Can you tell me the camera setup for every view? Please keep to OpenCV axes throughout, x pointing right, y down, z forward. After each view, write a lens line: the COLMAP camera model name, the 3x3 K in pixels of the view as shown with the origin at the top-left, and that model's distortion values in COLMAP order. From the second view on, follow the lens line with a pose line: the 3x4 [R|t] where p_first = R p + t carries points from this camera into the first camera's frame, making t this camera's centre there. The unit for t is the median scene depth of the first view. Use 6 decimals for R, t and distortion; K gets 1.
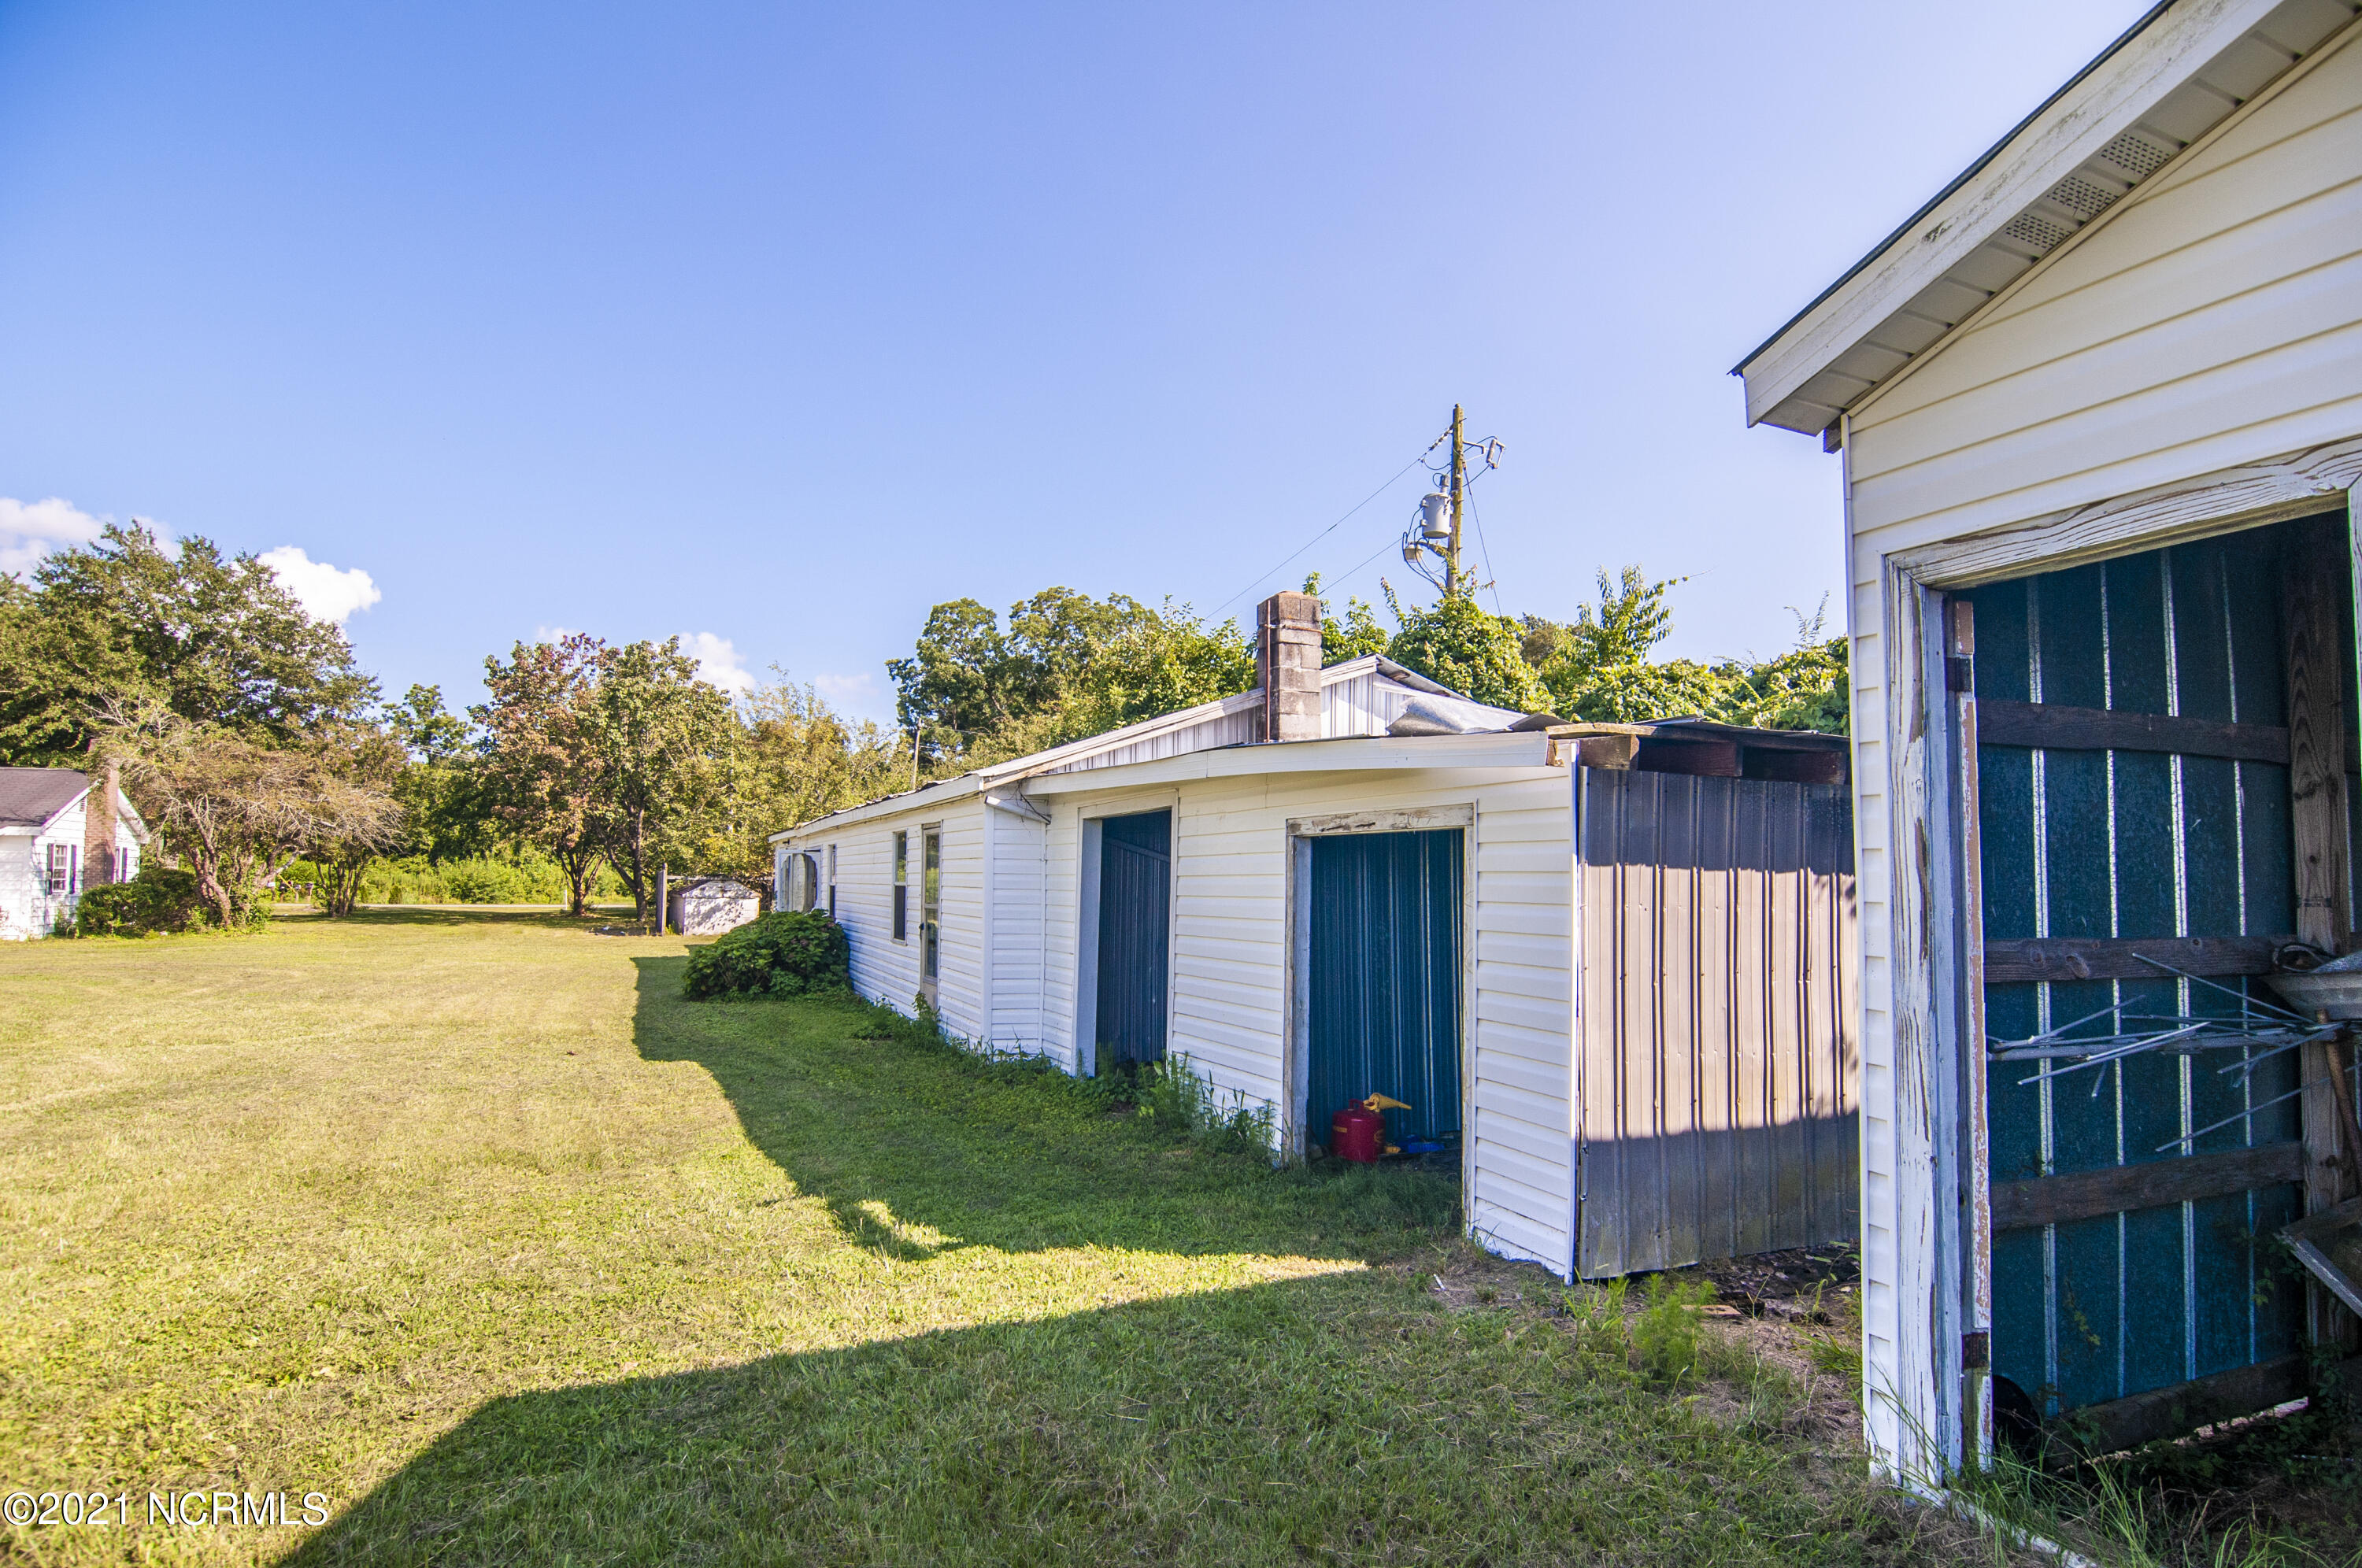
lens RADIAL K [[1308.1, 0, 1198.0], [0, 1308.1, 806.2], [0, 0, 1]] dist [-0.007223, -0.004608]
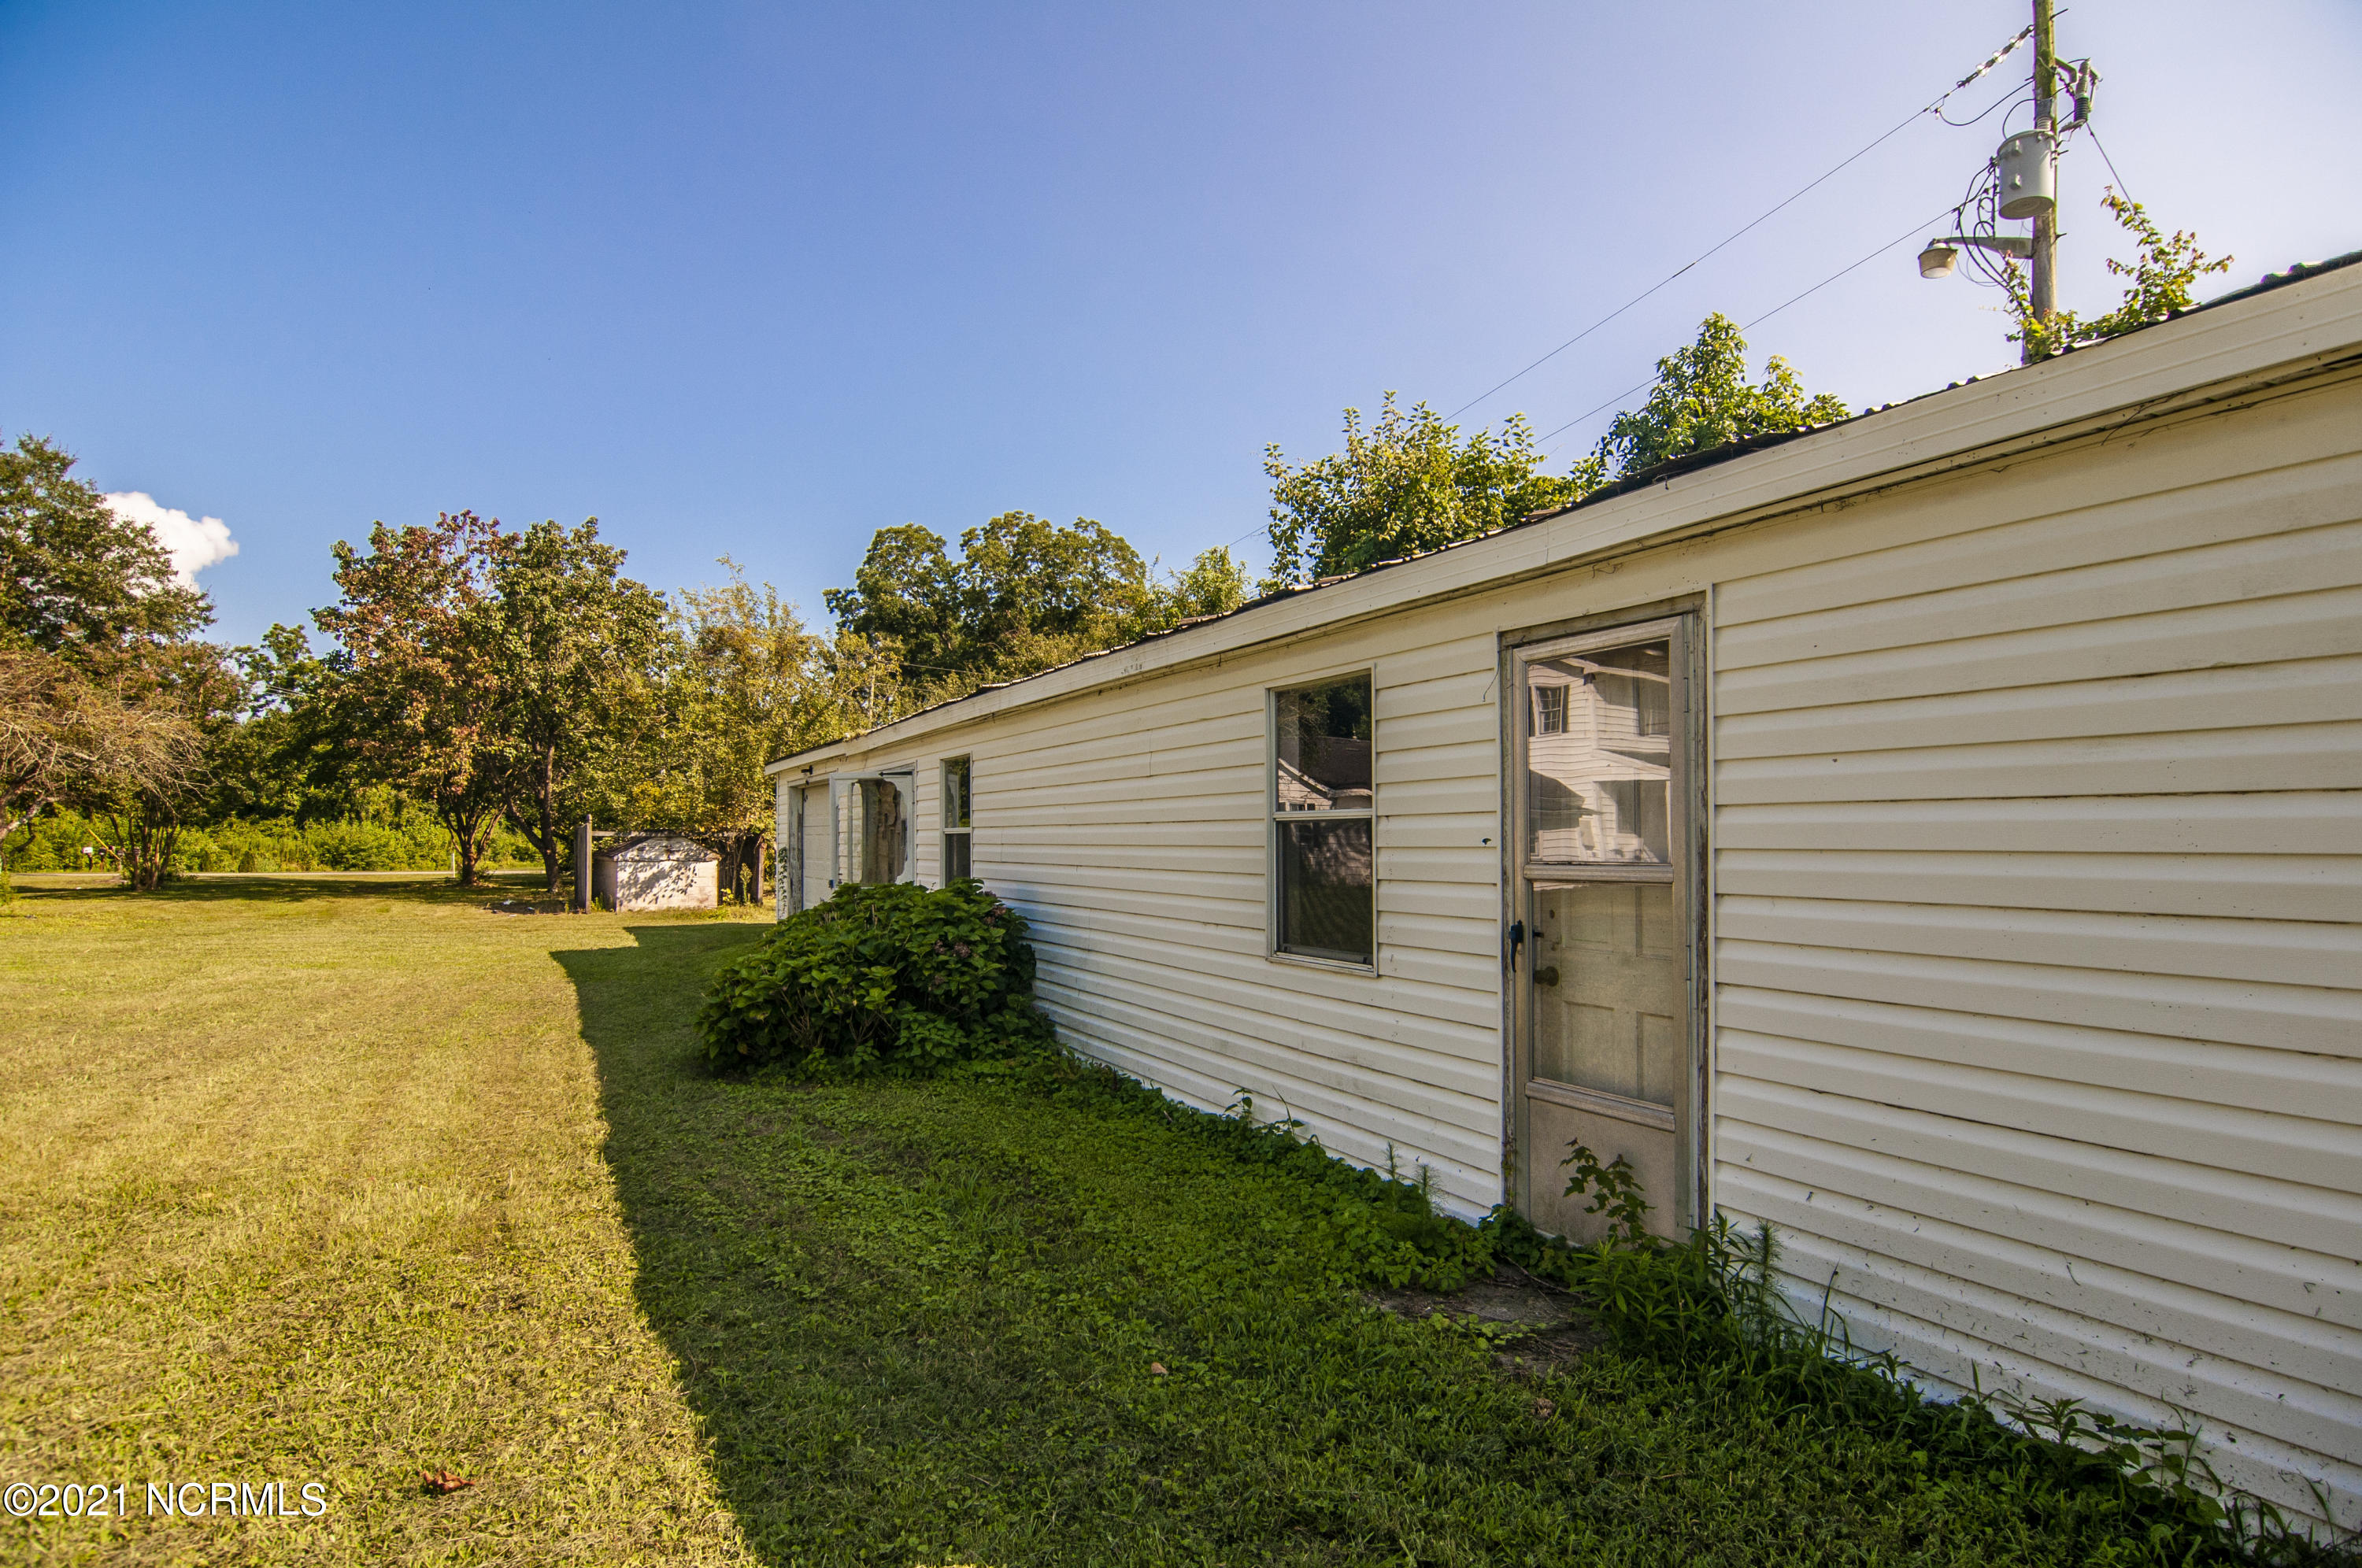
lens RADIAL K [[1308.1, 0, 1199.3], [0, 1308.1, 802.7], [0, 0, 1]] dist [-0.007223, -0.004608]
pose [[0.997673, -0.006080, 0.067911, -0.103038], [0.004145, 0.999582, 0.028602, 0.015714], [-0.068057, -0.028254, 0.997281, 0.218216]]
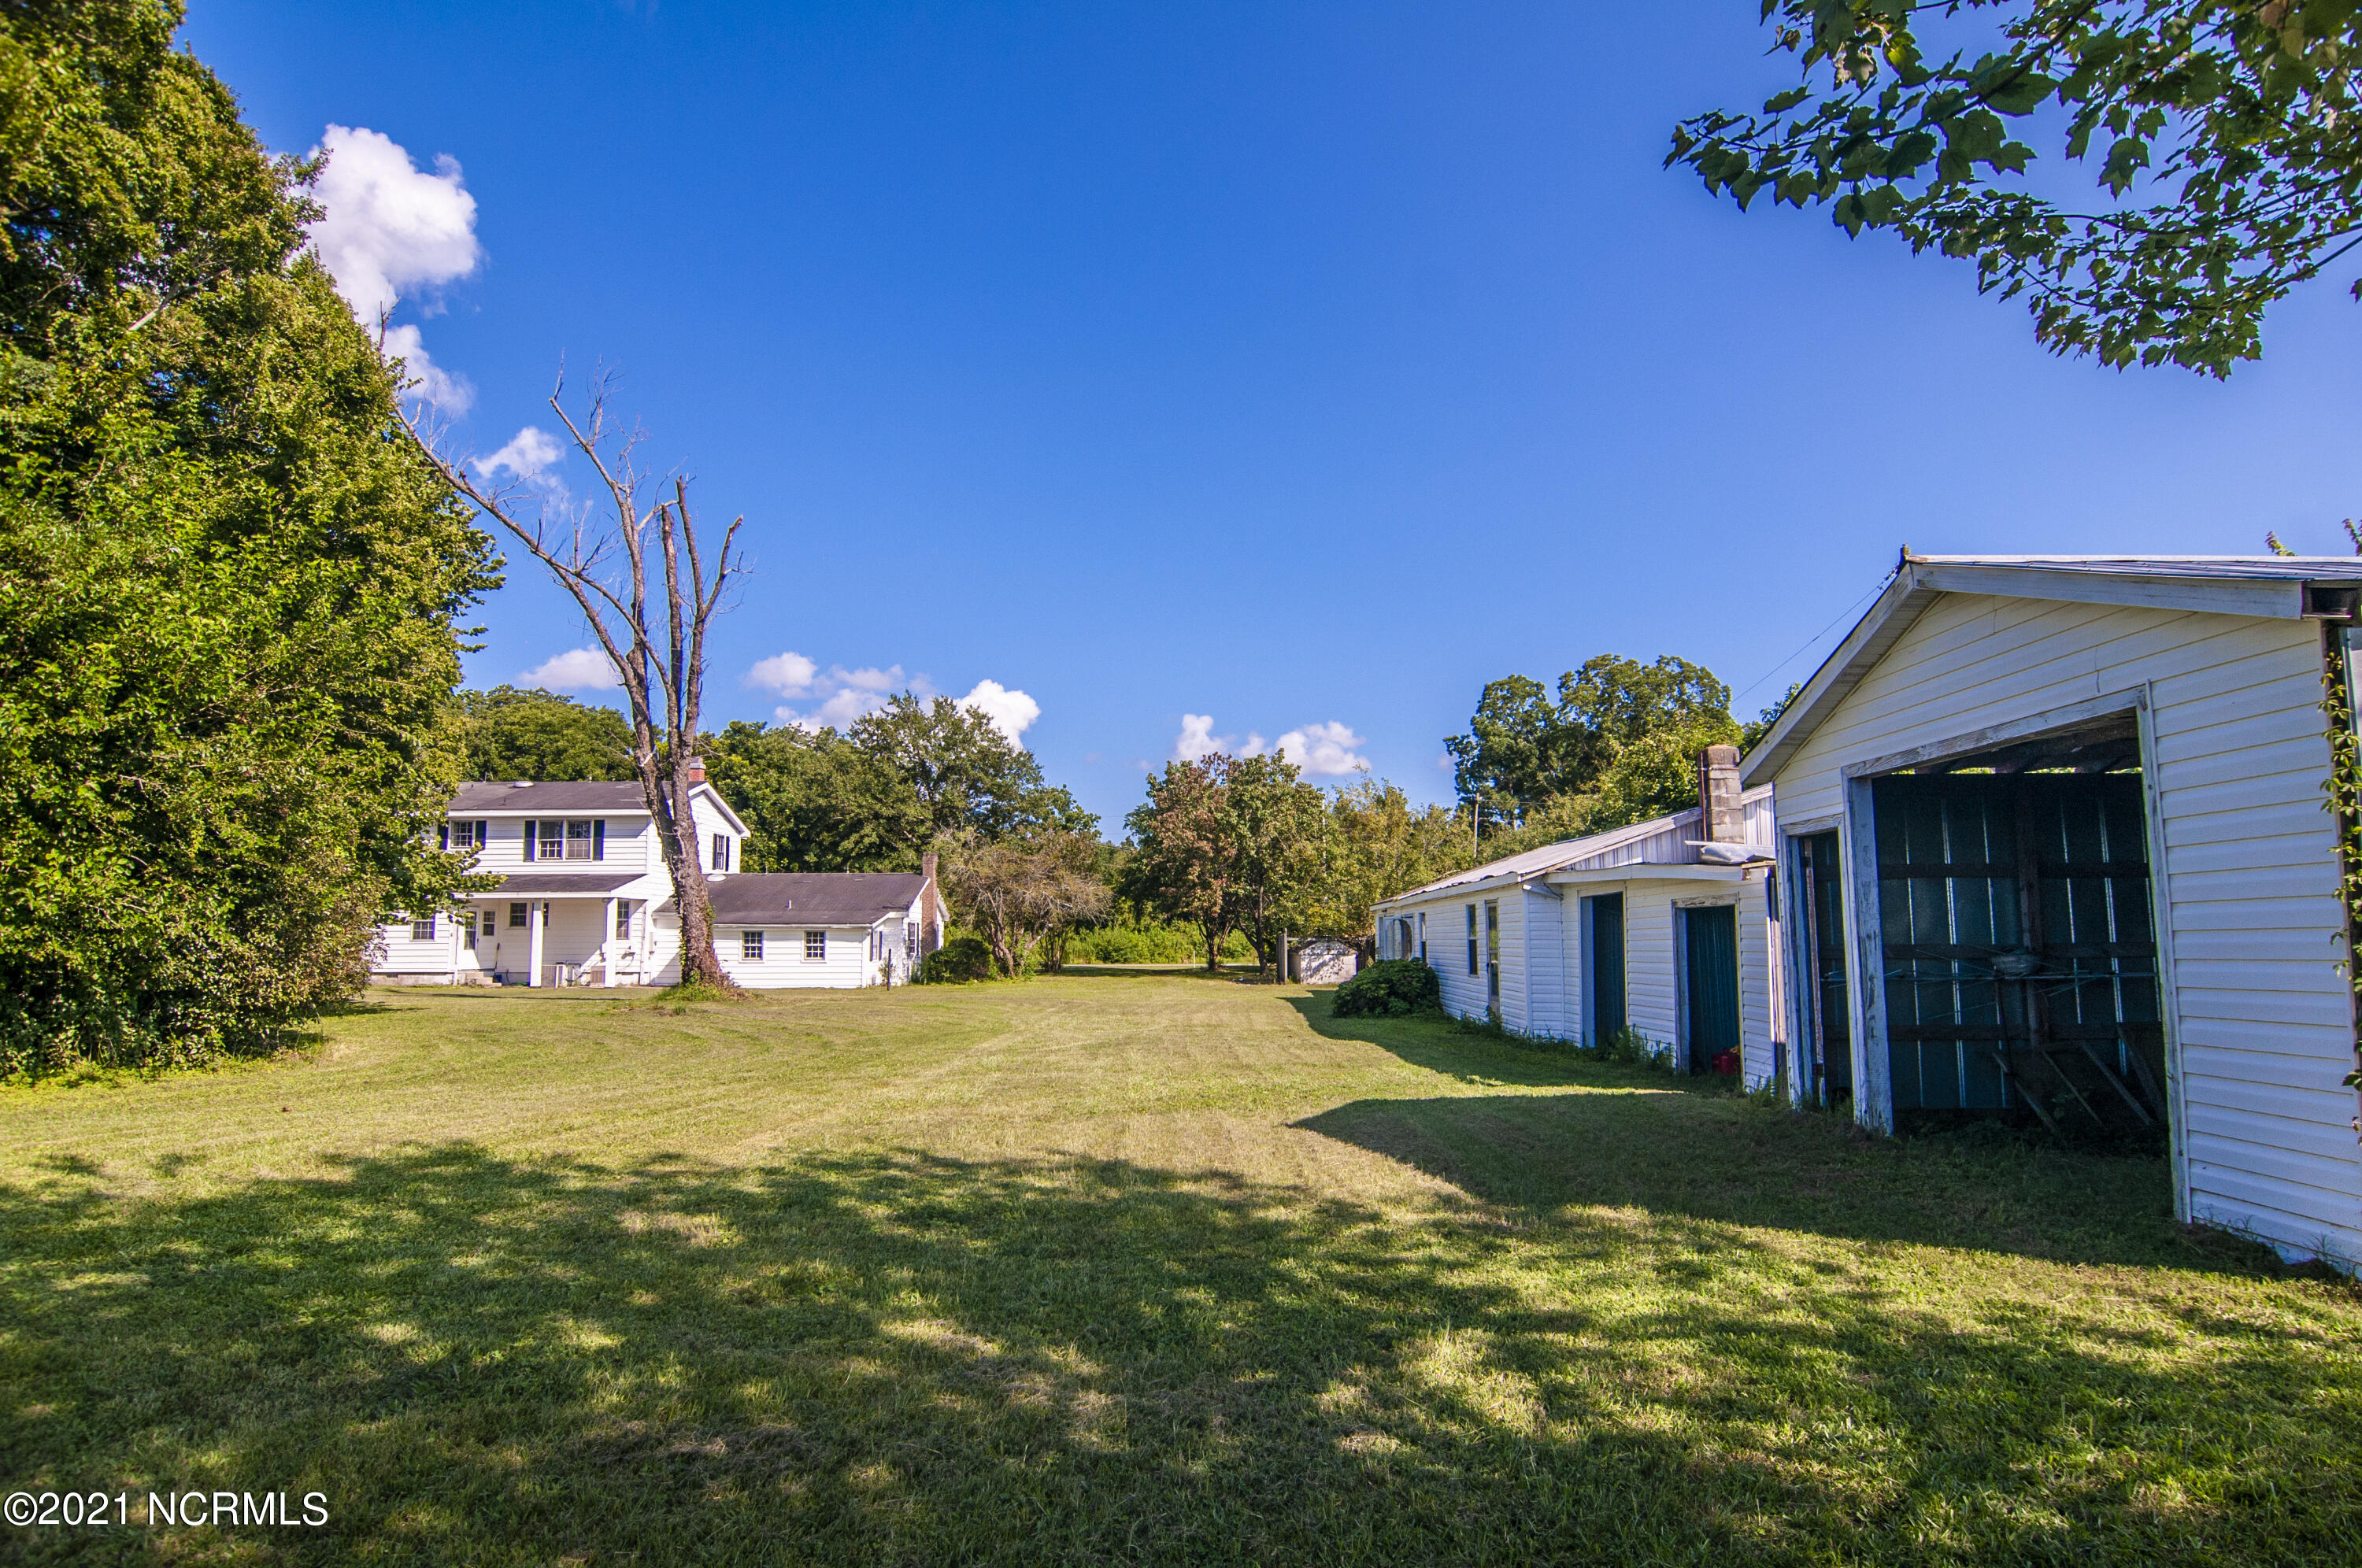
lens RADIAL K [[1308.1, 0, 1160.3], [0, 1308.1, 827.9], [0, 0, 1]] dist [-0.007223, -0.004608]
pose [[0.900020, -0.050789, -0.432880, 0.041438], [0.037895, 0.998545, -0.038369, -0.009208], [0.434199, 0.018129, 0.900635, -0.198020]]
